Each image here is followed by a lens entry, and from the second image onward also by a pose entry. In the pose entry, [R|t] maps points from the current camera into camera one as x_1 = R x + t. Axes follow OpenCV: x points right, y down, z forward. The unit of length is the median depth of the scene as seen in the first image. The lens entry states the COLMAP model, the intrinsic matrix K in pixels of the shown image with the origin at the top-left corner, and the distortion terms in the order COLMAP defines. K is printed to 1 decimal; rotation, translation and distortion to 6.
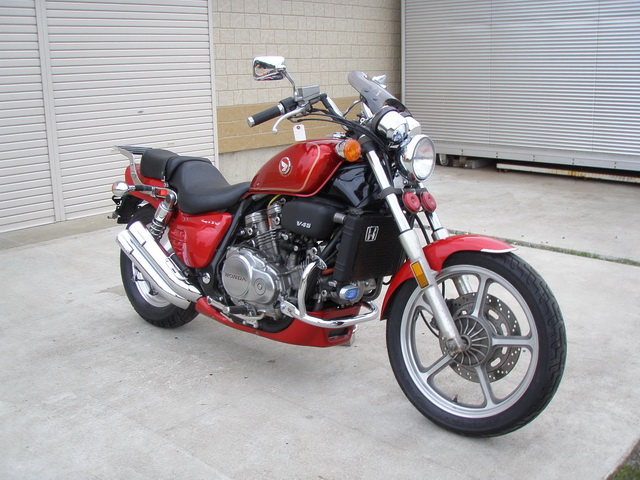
lens RADIAL K [[712.5, 0, 315.2], [0, 712.5, 250.1], [0, 0, 1]] dist [-0.211285, 0.207700]
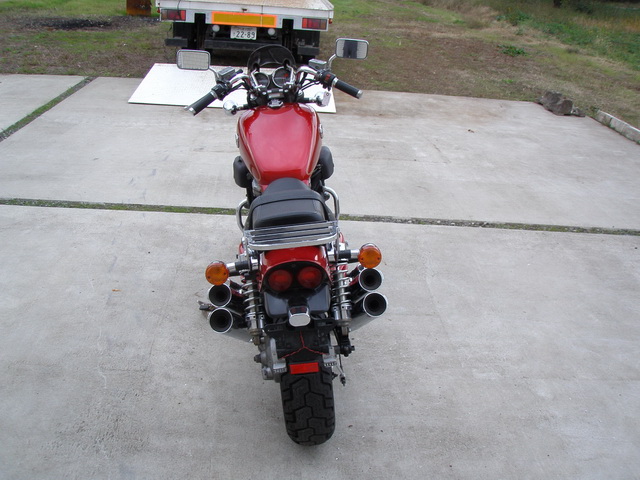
lens RADIAL K [[712.5, 0, 315.2], [0, 712.5, 250.1], [0, 0, 1]] dist [-0.211285, 0.207700]
pose [[-0.709390, -0.298480, 0.638494, -0.814743], [0.126825, 0.837058, 0.532211, -0.560858], [-0.693311, 0.458522, -0.555946, 1.693770]]
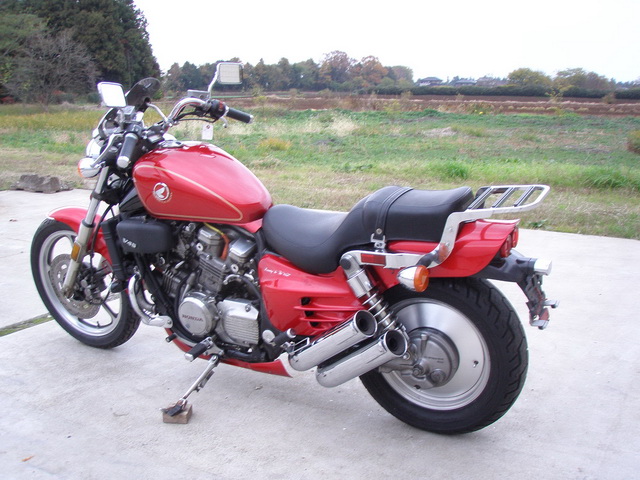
lens RADIAL K [[712.5, 0, 315.2], [0, 712.5, 250.1], [0, 0, 1]] dist [-0.211285, 0.207700]
pose [[-0.981211, 0.066659, -0.181057, 0.022766], [-0.023796, 0.889445, 0.456423, -0.474115], [0.191465, 0.452155, -0.871147, 1.936471]]
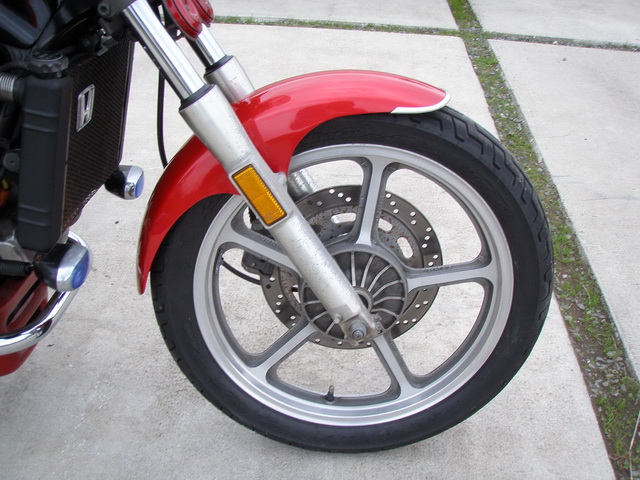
lens RADIAL K [[712.5, 0, 315.2], [0, 712.5, 250.1], [0, 0, 1]] dist [-0.211285, 0.207700]
pose [[0.769205, -0.324748, 0.550329, -0.053752], [0.110679, 0.915925, 0.385788, -0.077514], [-0.629344, -0.235840, 0.740477, 0.574685]]
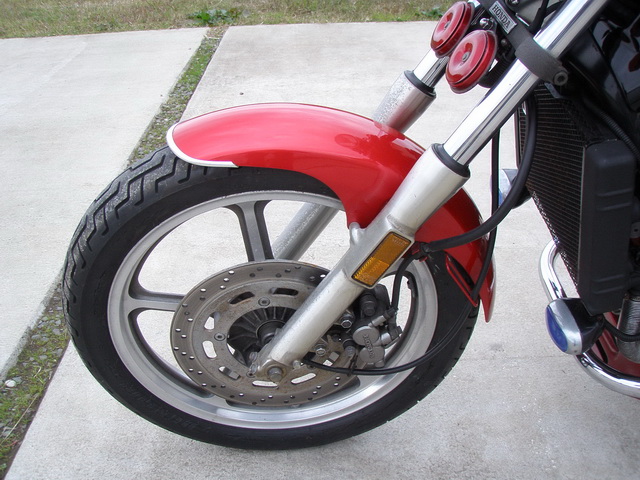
lens RADIAL K [[712.5, 0, 315.2], [0, 712.5, 250.1], [0, 0, 1]] dist [-0.211285, 0.207700]
pose [[-0.727407, 0.365980, -0.580463, 0.403979], [-0.136934, 0.751471, 0.645400, -0.188109], [0.672404, 0.548954, -0.496510, 1.076929]]
